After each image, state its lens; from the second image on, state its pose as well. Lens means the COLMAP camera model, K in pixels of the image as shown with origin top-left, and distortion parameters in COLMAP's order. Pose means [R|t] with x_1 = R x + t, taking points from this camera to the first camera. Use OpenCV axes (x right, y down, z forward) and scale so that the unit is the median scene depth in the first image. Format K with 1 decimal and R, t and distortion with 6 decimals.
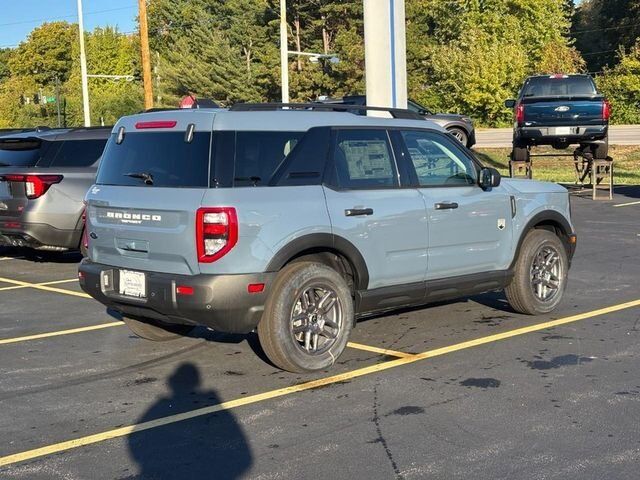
lens RADIAL K [[996.3, 0, 341.8], [0, 996.3, 237.5], [0, 0, 1]] dist [-0.003595, -0.715001]
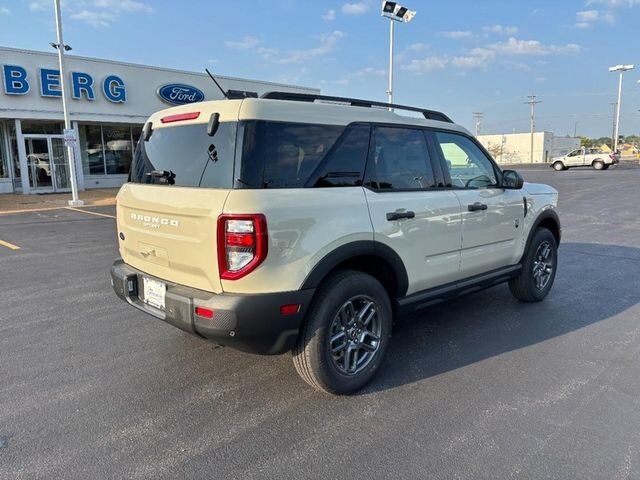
lens RADIAL K [[479.0, 0, 304.5], [0, 479.0, 242.5], [0, 0, 1]] dist [0.002350, -0.118702]
pose [[0.998660, 0.014630, -0.049634, -0.051792], [-0.011032, 0.997343, 0.072010, -0.033004], [0.050555, -0.071366, 0.996168, 0.574338]]
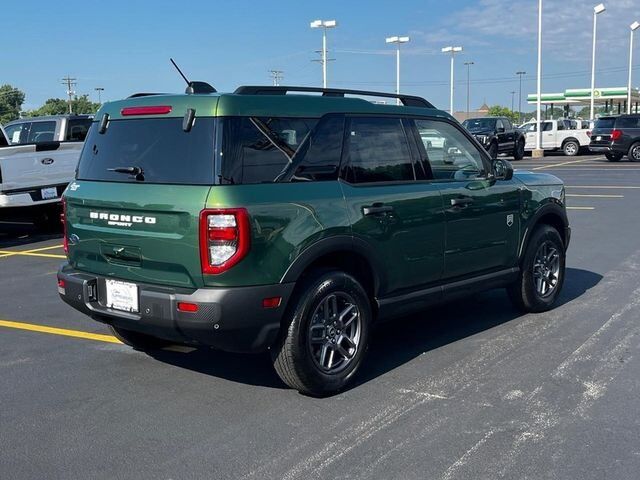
lens RADIAL K [[789.0, 0, 328.6], [0, 789.0, 238.4], [0, 0, 1]] dist [-0.024097, -0.012812]
pose [[0.997156, -0.008279, 0.074907, -0.082828], [0.005628, 0.999353, 0.035527, -0.026498], [-0.075152, -0.035005, 0.996557, 0.310283]]
